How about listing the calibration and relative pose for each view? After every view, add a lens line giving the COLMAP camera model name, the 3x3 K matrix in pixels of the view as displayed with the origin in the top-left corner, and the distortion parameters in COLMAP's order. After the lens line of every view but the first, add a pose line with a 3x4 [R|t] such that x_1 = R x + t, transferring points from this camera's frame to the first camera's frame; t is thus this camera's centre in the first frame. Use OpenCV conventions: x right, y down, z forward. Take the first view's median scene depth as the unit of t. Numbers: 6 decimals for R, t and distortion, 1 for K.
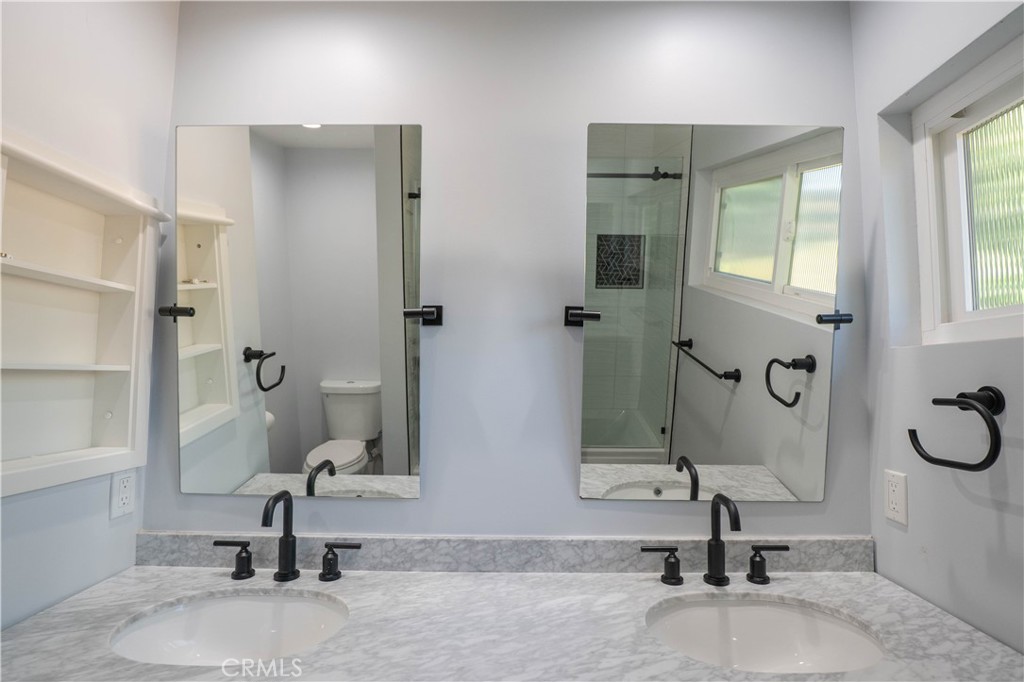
lens RADIAL K [[506.5, 0, 512.0], [0, 506.5, 341.0], [0, 0, 1]] dist [-0.035817, 0.002908]
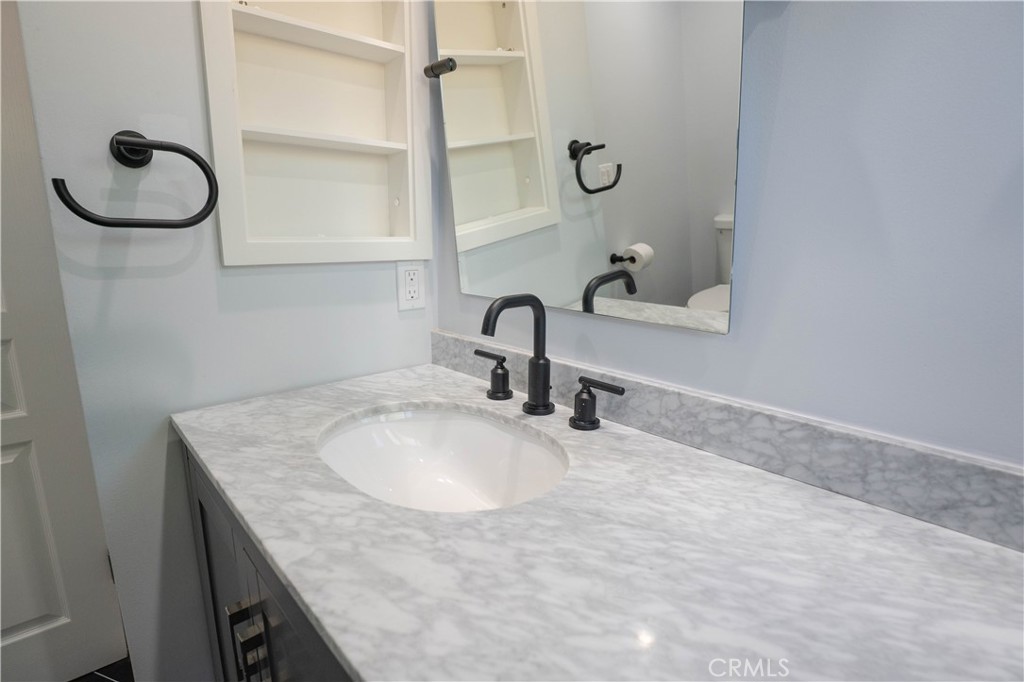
lens RADIAL K [[510.4, 0, 521.1], [0, 510.4, 337.9], [0, 0, 1]] dist [-0.040975, 0.009687]
pose [[0.697716, 0.144073, -0.701738, 0.052774], [0.044700, 0.968903, 0.243369, 0.172767], [0.714979, -0.201170, 0.669579, 0.469988]]
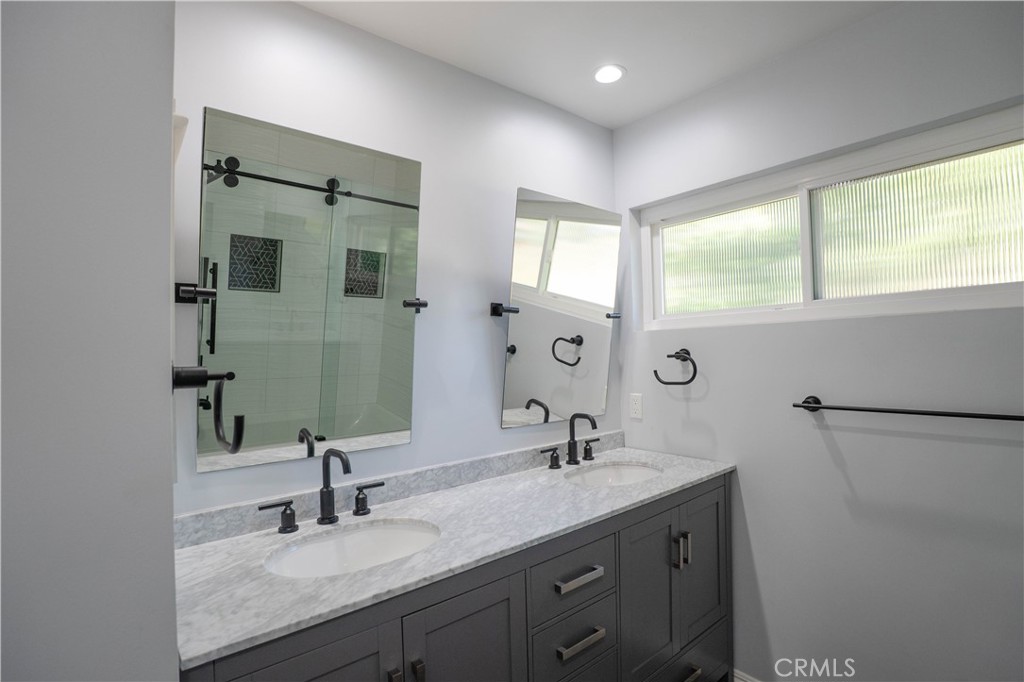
lens RADIAL K [[498.1, 0, 511.4], [0, 498.1, 343.6], [0, 0, 1]] dist [-0.041571, 0.001240]
pose [[0.751120, -0.011020, 0.660074, -0.861223], [-0.015944, 0.999266, 0.034825, 0.000762], [-0.659973, -0.036682, 0.750393, -0.150440]]
